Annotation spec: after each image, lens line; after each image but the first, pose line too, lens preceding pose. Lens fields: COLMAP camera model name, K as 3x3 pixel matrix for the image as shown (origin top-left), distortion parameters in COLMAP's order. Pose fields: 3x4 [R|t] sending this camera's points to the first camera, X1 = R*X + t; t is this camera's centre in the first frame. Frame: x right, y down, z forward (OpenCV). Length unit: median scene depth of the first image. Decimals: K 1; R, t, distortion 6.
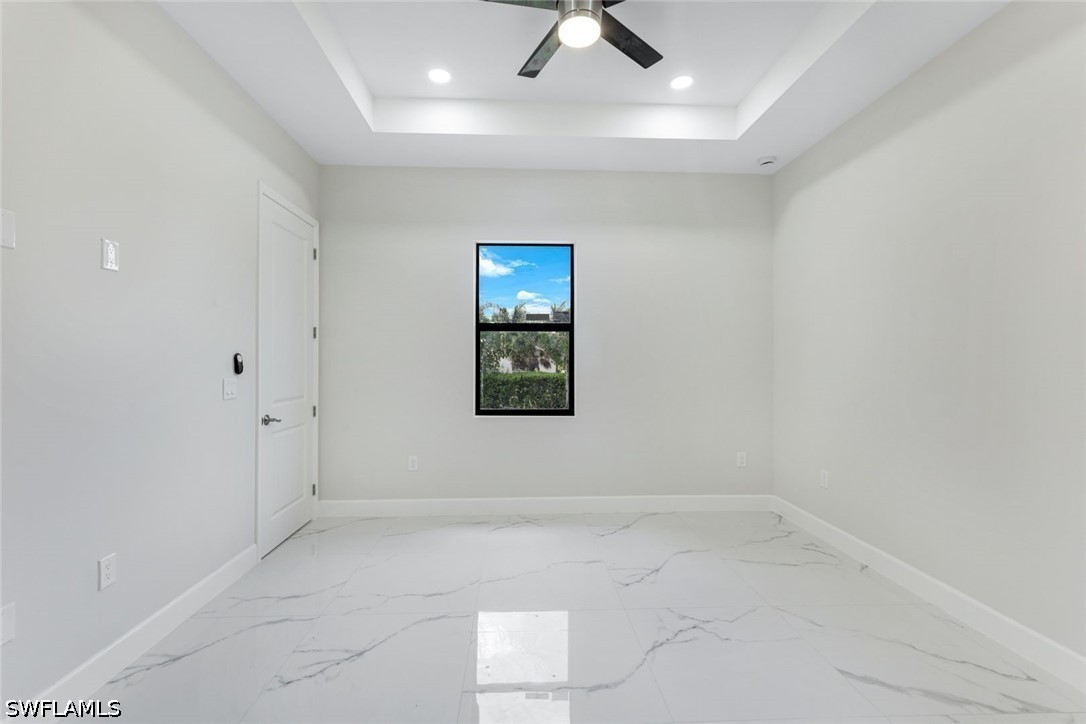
lens RADIAL K [[475.1, 0, 537.5], [0, 475.1, 361.8], [0, 0, 1]] dist [0.008624, -0.000639]
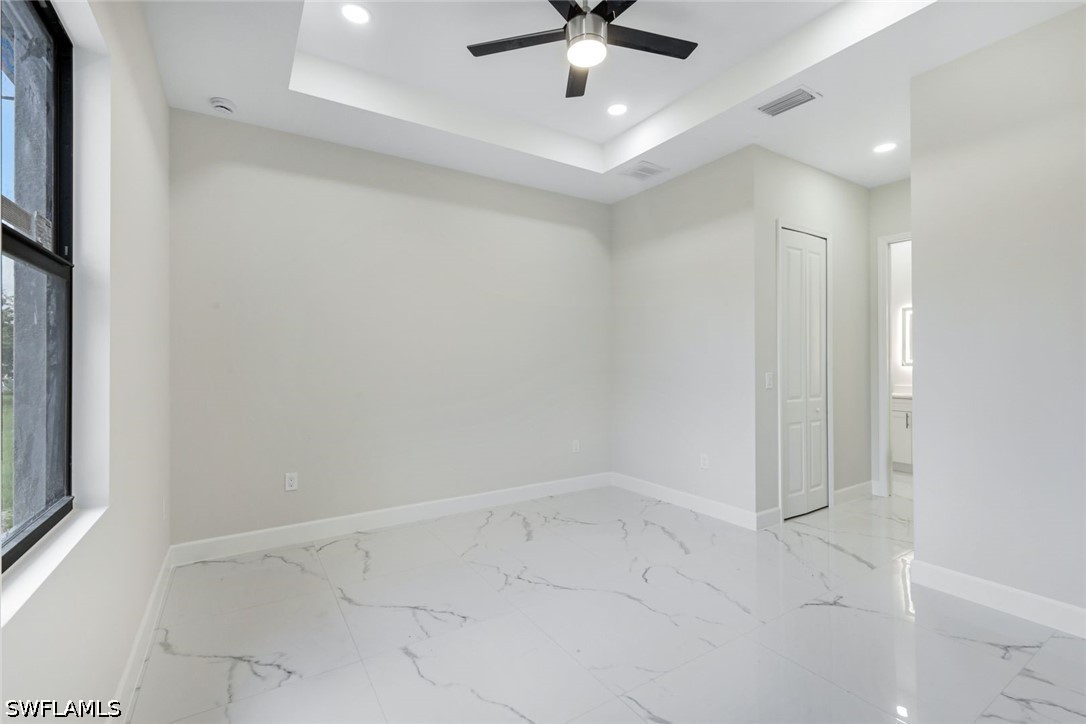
lens RADIAL K [[475.1, 0, 541.4], [0, 475.1, 364.7], [0, 0, 1]] dist [0.008624, -0.000639]
pose [[-0.490477, -0.004752, 0.871441, -0.616627], [0.007850, 0.999920, 0.009871, -0.001420], [-0.871419, 0.011682, -0.490400, 1.253305]]
